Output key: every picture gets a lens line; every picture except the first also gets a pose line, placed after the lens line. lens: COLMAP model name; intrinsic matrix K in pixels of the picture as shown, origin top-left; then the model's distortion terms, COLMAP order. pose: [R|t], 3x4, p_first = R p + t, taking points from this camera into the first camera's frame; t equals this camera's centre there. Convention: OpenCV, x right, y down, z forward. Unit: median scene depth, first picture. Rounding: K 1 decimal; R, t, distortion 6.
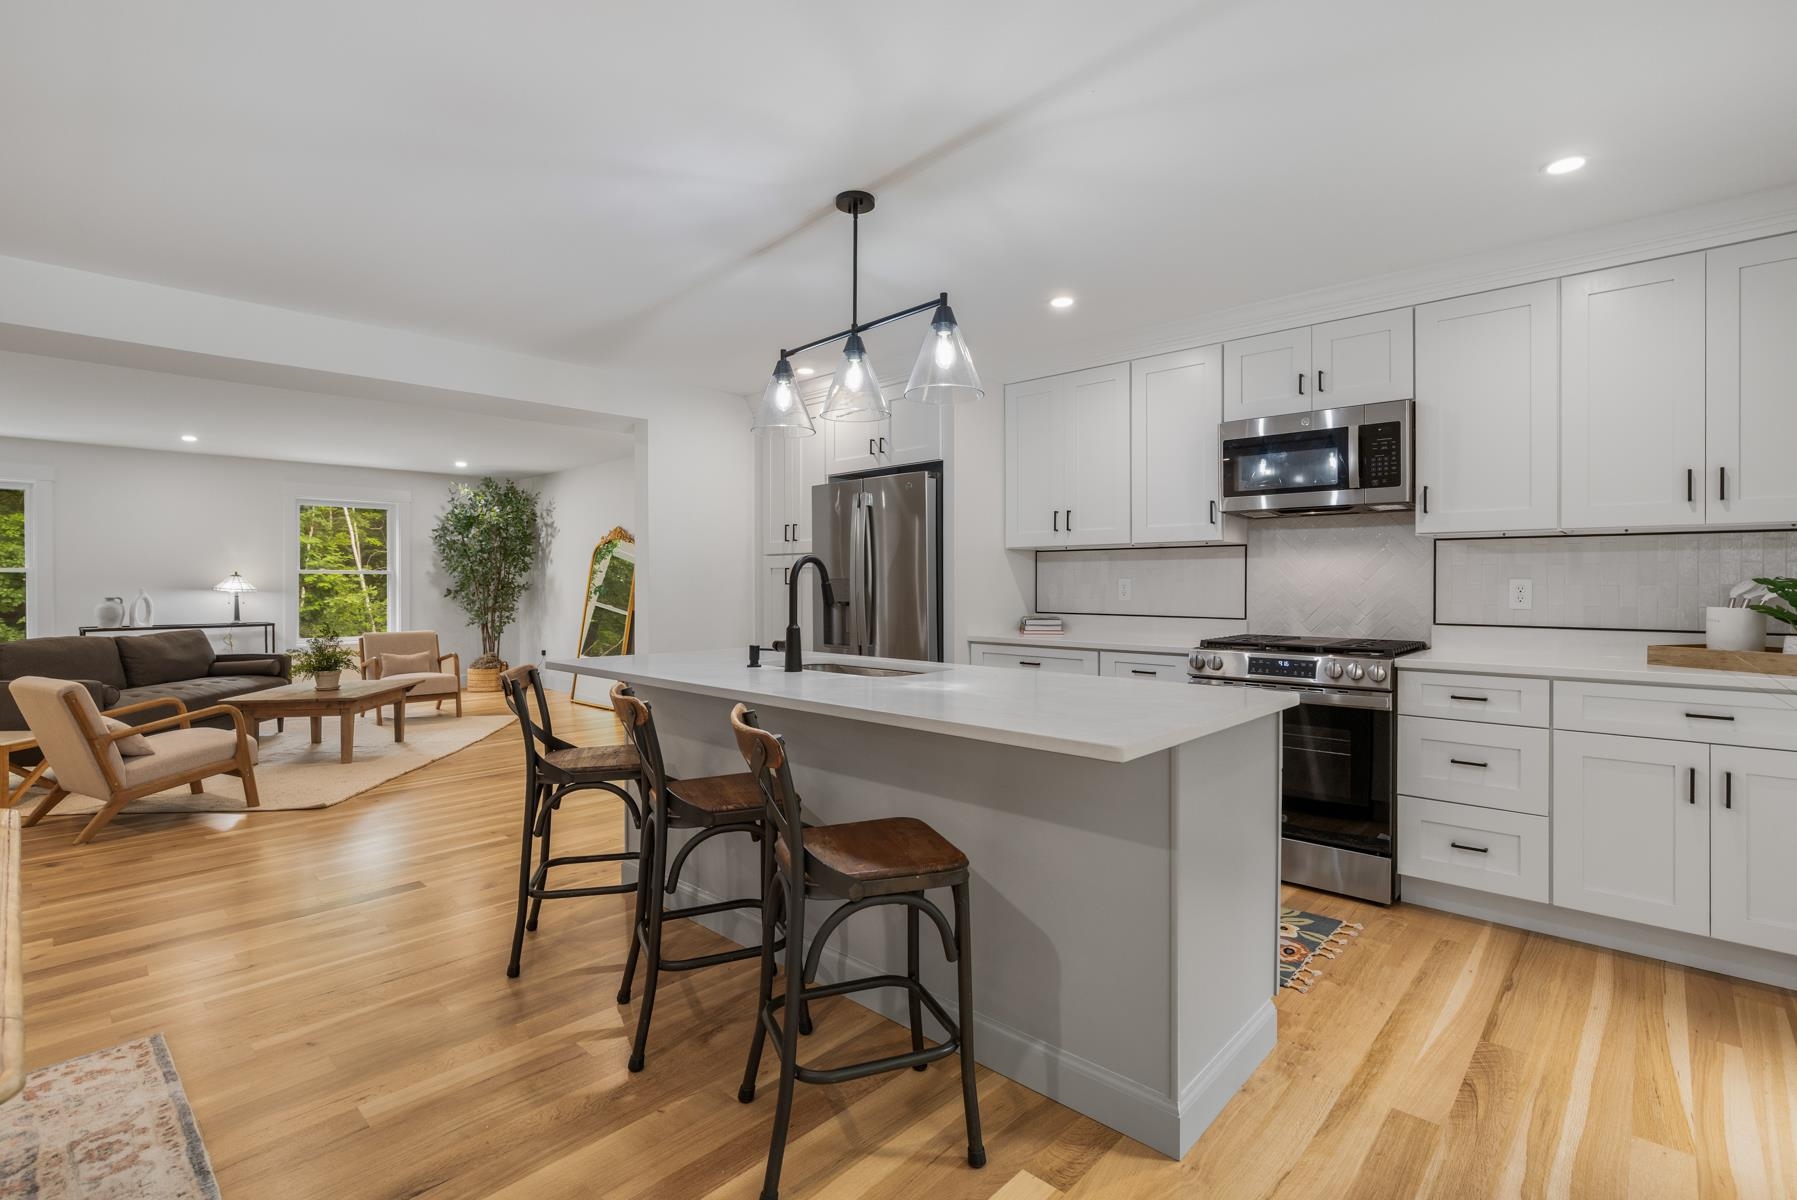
lens RADIAL K [[827.0, 0, 913.6], [0, 827.0, 590.2], [0, 0, 1]] dist [-0.016563, 0.003686]
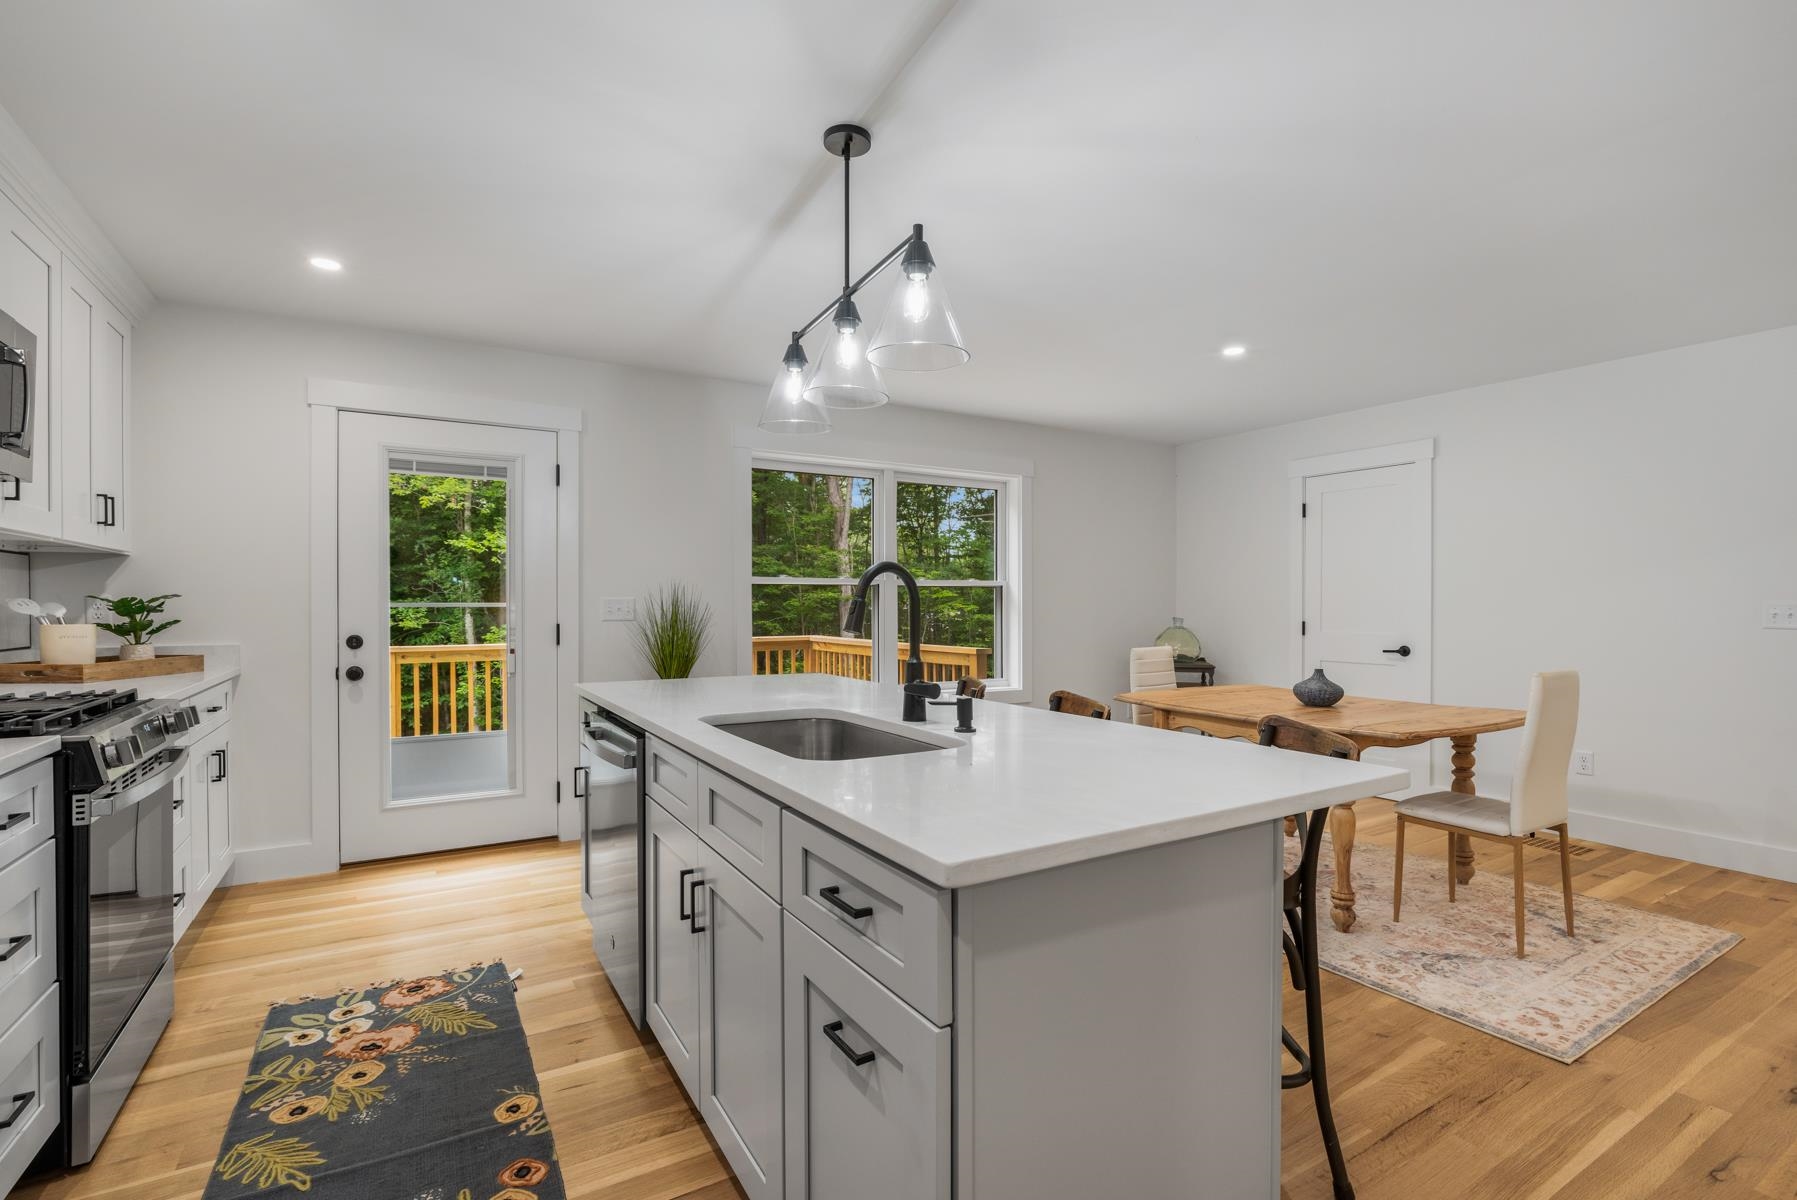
lens RADIAL K [[827.0, 0, 905.0], [0, 827.0, 605.2], [0, 0, 1]] dist [-0.016563, 0.003686]
pose [[-0.960307, -0.000298, 0.278945, -0.219692], [0.003257, 0.999919, 0.012282, -0.008728], [-0.278926, 0.012703, -0.960229, 1.092697]]
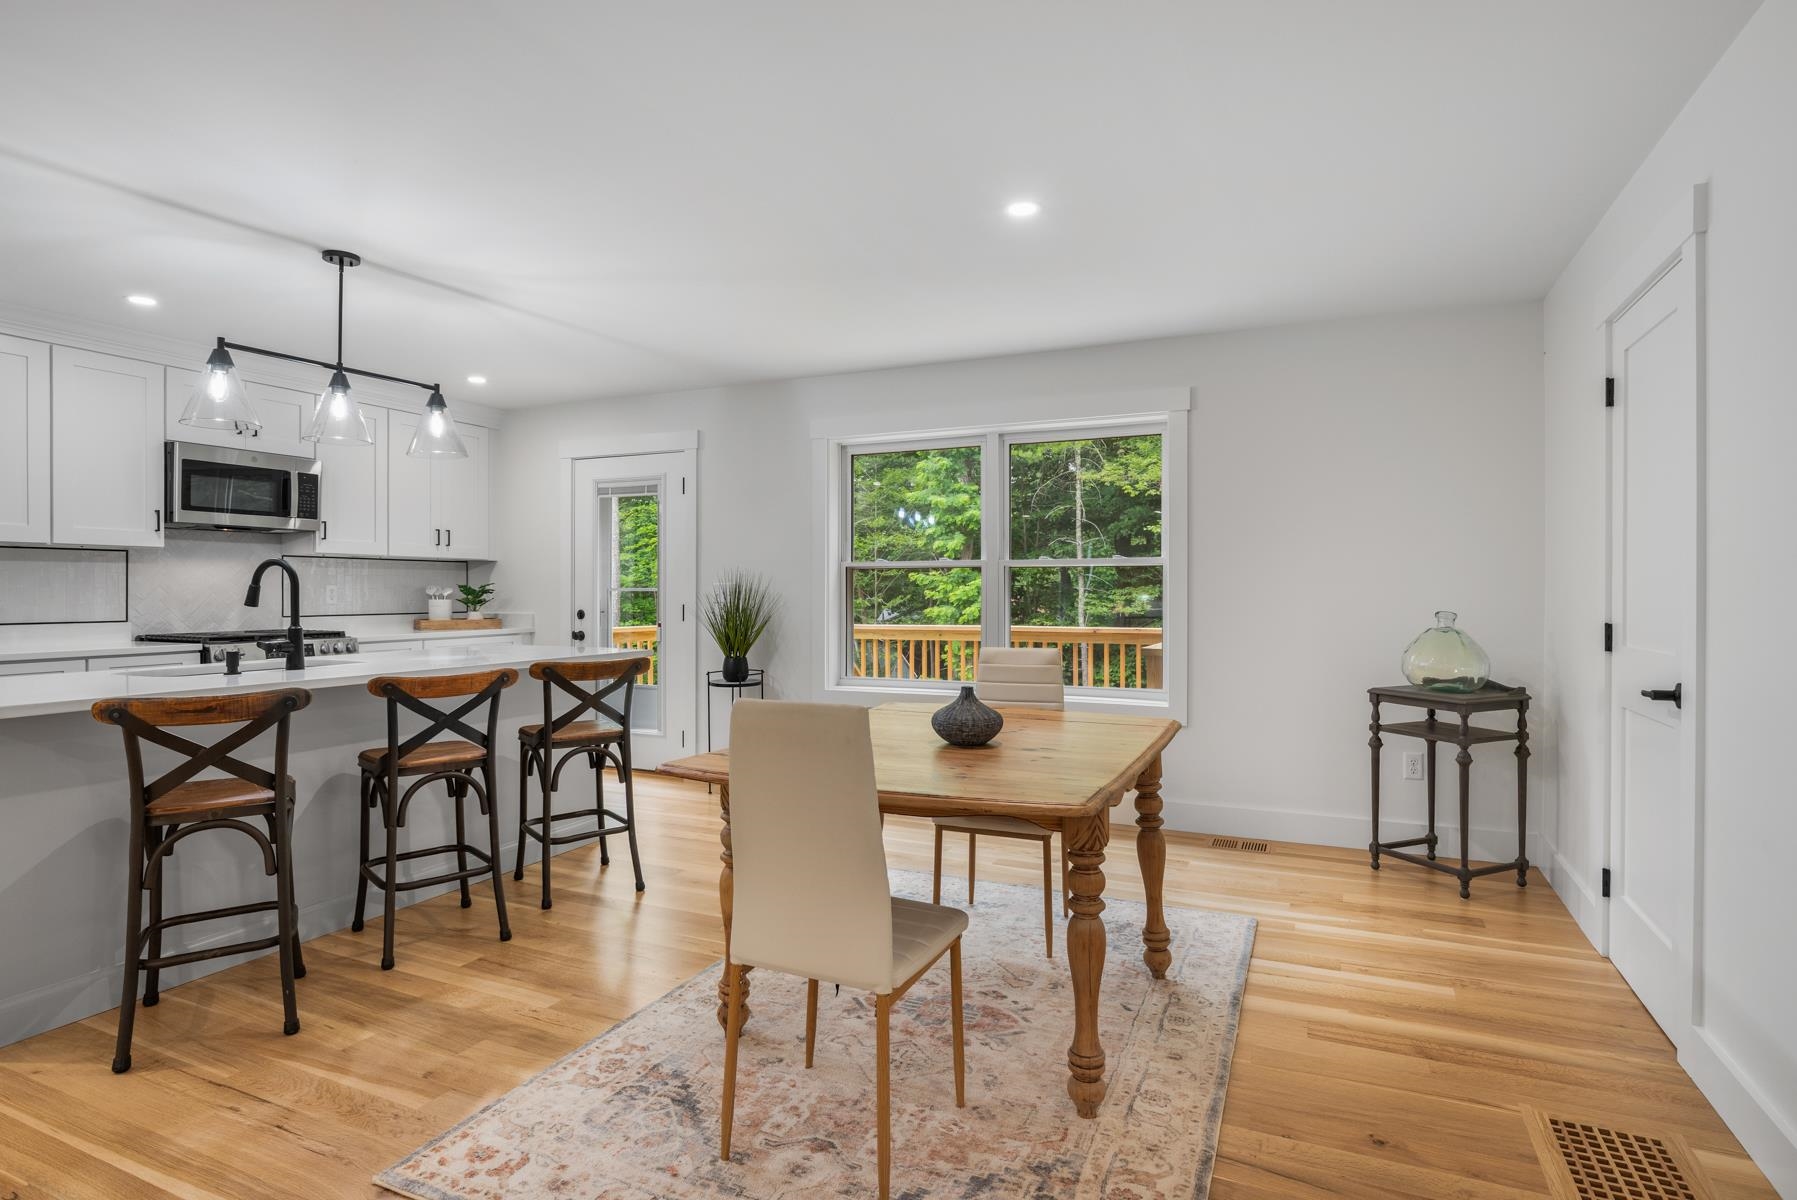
lens RADIAL K [[932.6, 0, 899.0], [0, 932.6, 593.5], [0, 0, 1]] dist [-0.015923, 0.004840]
pose [[-0.308956, -0.003337, 0.951071, -0.955380], [0.010259, 0.999924, 0.006841, 0.001312], [-0.951021, 0.011870, -0.308898, 0.403371]]
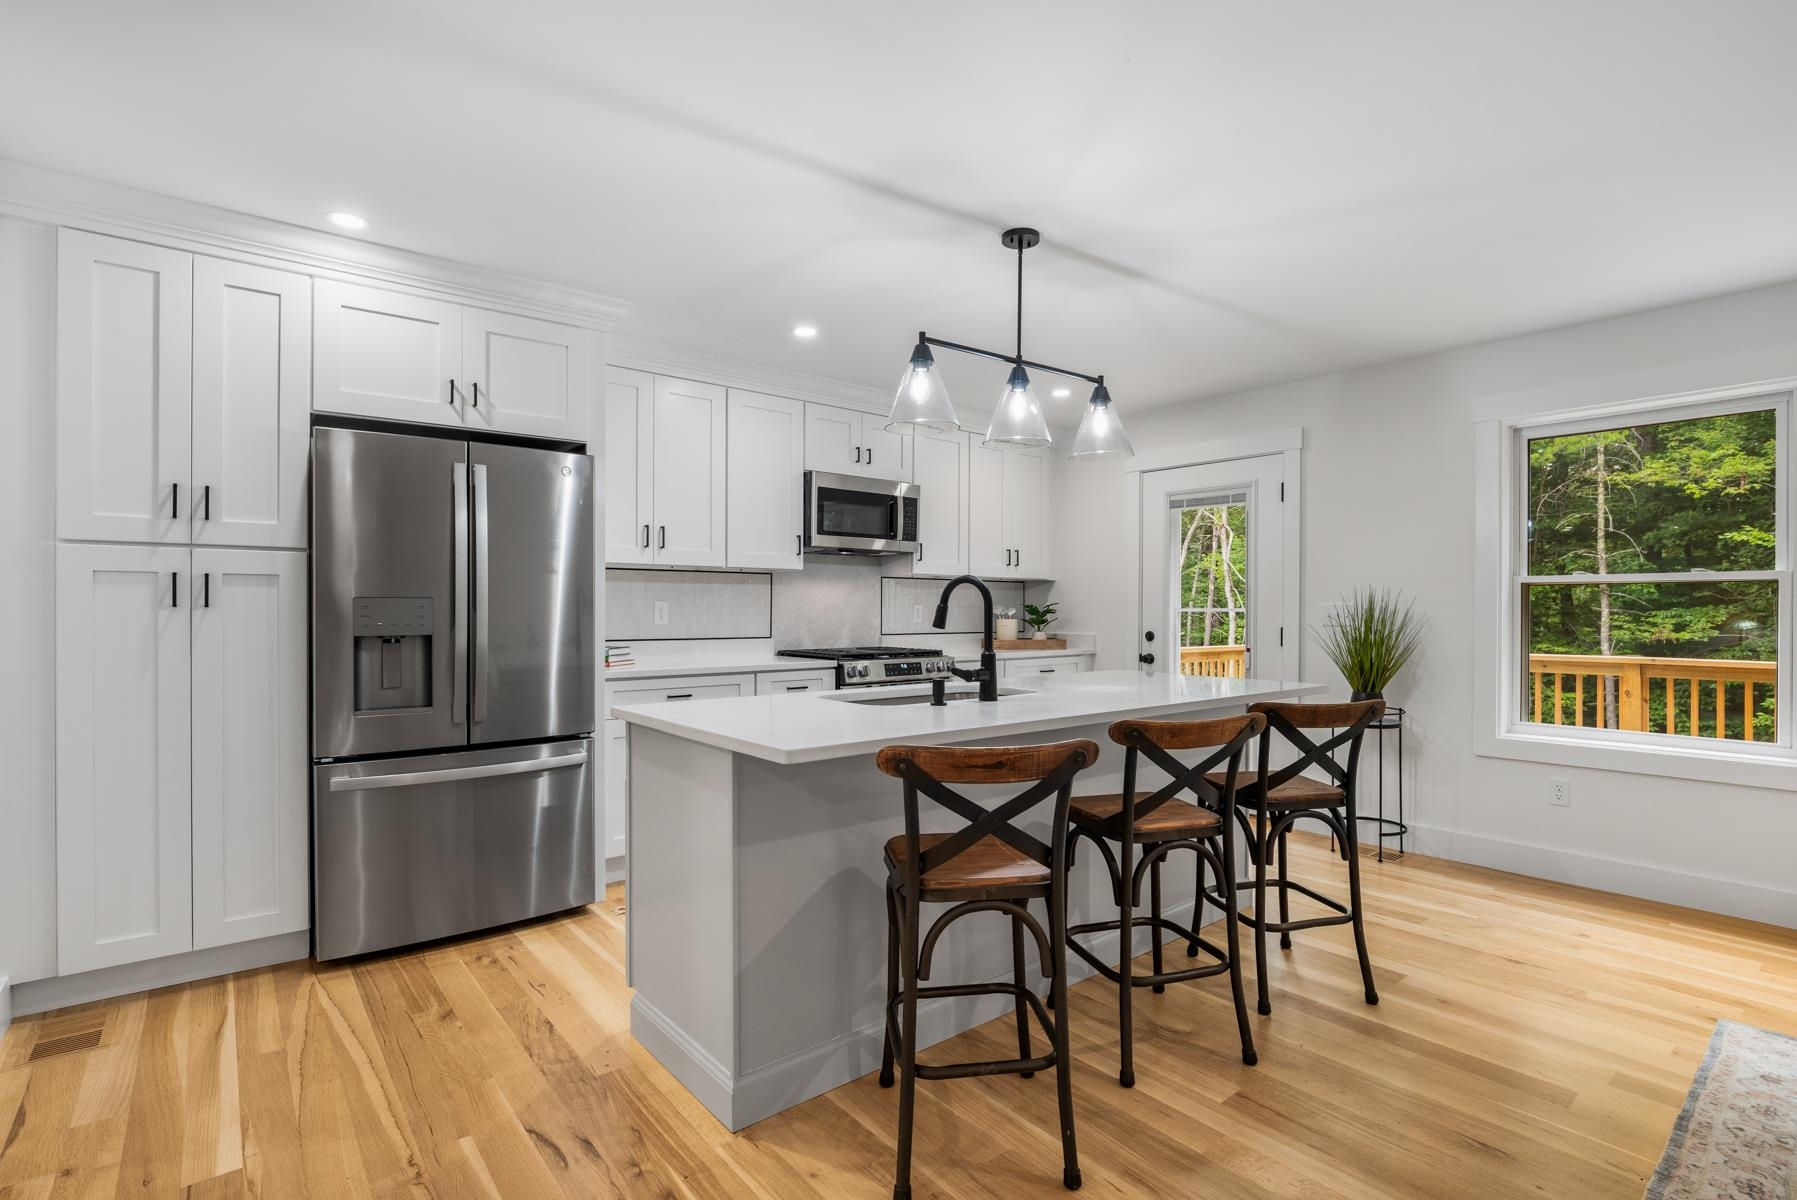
lens RADIAL K [[844.5, 0, 903.0], [0, 844.5, 609.5], [0, 0, 1]] dist [-0.017240, 0.001621]
pose [[0.138849, -0.000038, 0.990314, -0.698826], [0.007411, 0.999972, -0.001001, -0.001860], [-0.990286, 0.007478, 0.138845, 0.612819]]
